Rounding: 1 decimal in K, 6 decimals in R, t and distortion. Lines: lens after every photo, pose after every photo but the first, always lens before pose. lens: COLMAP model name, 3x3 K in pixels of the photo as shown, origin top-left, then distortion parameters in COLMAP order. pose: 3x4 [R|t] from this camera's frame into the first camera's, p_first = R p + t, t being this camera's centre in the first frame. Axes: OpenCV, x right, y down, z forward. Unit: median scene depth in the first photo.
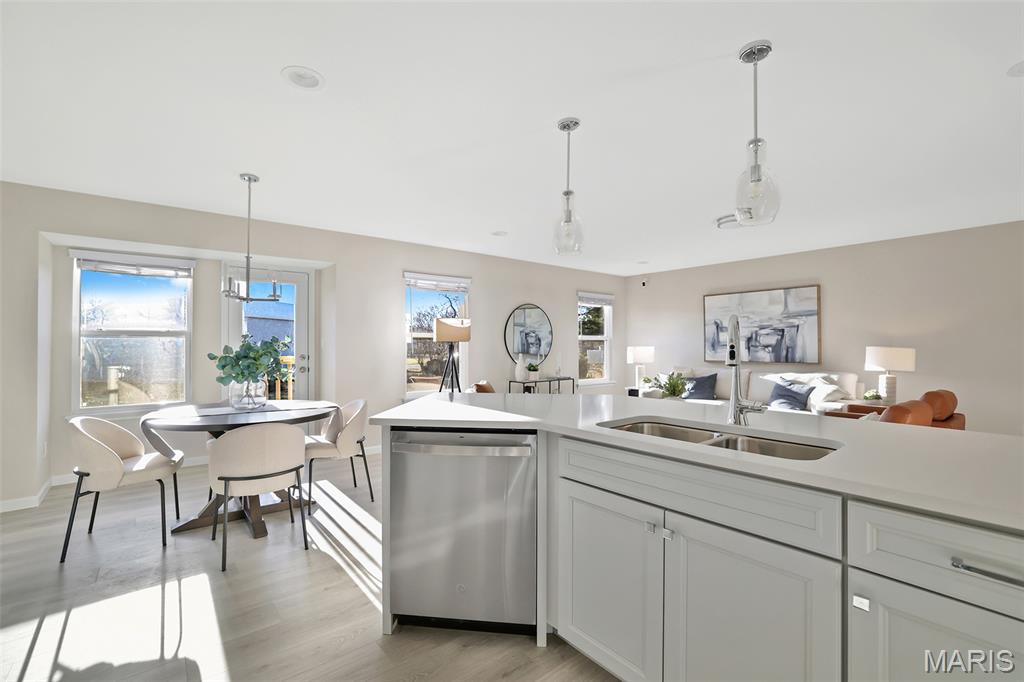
lens RADIAL K [[437.3, 0, 512.0], [0, 437.3, 341.0], [0, 0, 1]] dist [-0.052119, 0.016947]
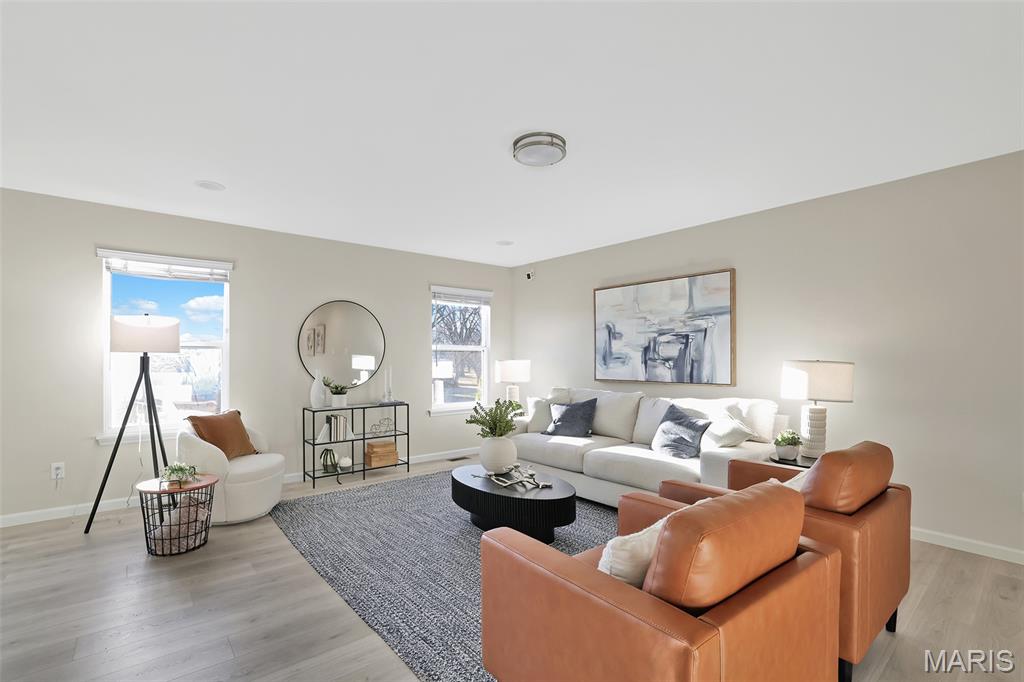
lens RADIAL K [[481.0, 0, 512.4], [0, 481.0, 345.9], [0, 0, 1]] dist [0.004166, 0.000484]
pose [[0.999994, 0.000968, 0.003335, 0.347262], [-0.000910, 0.999853, -0.017103, 0.003819], [-0.003351, 0.017100, 0.999848, 0.226559]]
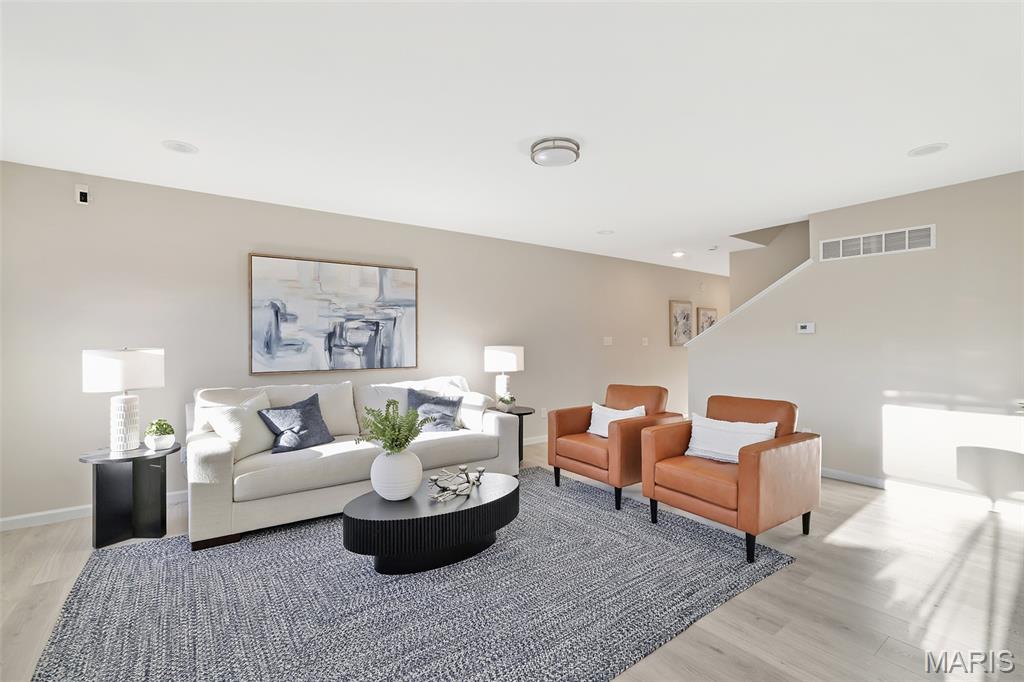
lens RADIAL K [[452.8, 0, 512.0], [0, 452.8, 341.0], [0, 0, 1]] dist [-0.032350, 0.000322]
pose [[0.058889, 0.001573, 0.998263, -0.111301], [-0.009073, 0.999958, -0.001041, 0.002709], [-0.998223, -0.008996, 0.058901, 0.729080]]
